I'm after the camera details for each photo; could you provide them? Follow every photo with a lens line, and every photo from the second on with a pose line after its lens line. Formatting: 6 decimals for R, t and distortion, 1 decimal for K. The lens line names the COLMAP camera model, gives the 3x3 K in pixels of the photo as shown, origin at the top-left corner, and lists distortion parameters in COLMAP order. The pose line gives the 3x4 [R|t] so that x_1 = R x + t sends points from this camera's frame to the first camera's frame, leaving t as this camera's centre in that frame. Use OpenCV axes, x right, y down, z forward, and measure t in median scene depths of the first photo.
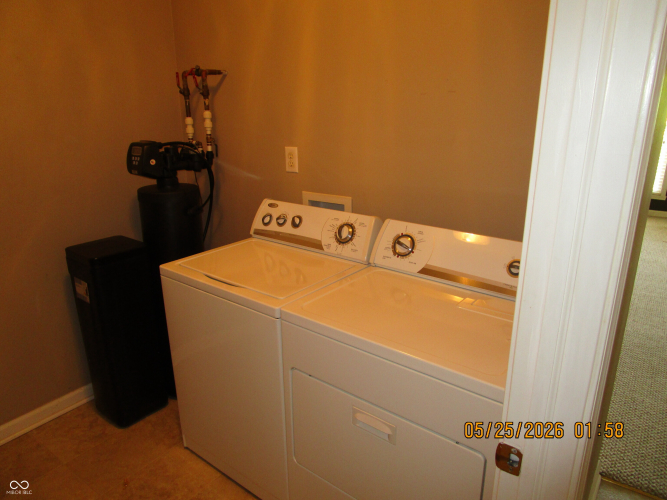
lens RADIAL K [[478.3, 0, 333.5], [0, 478.3, 250.0], [0, 0, 1]] dist [-0.023667, 0.003017]
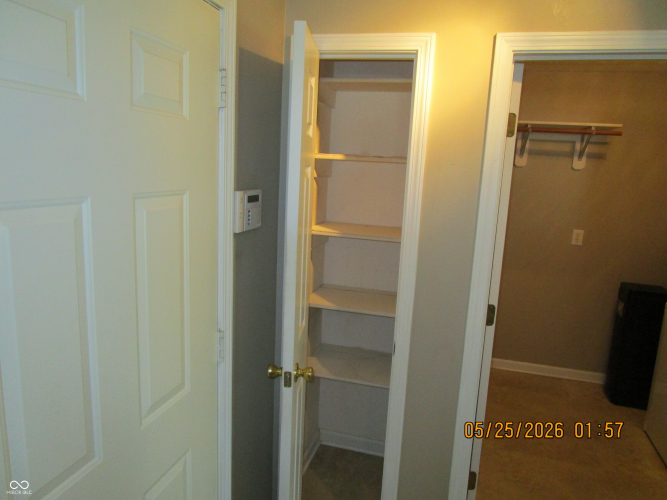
lens RADIAL K [[478.3, 0, 333.5], [0, 478.3, 250.0], [0, 0, 1]] dist [-0.023667, 0.003017]
pose [[0.365891, 0.197792, -0.909397, 0.551732], [-0.348013, 0.935343, 0.063414, 0.132242], [0.863140, 0.293279, 0.411067, -0.589671]]
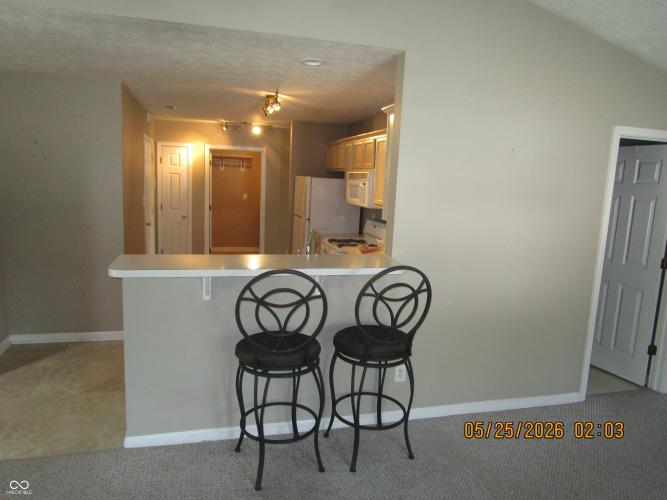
lens RADIAL K [[478.3, 0, 333.5], [0, 478.3, 250.0], [0, 0, 1]] dist [-0.023667, 0.003017]
pose [[0.785731, 0.140109, -0.602492, 2.770105], [-0.248806, 0.963330, -0.100456, 0.627361], [0.566324, 0.228835, 0.791778, -2.159091]]
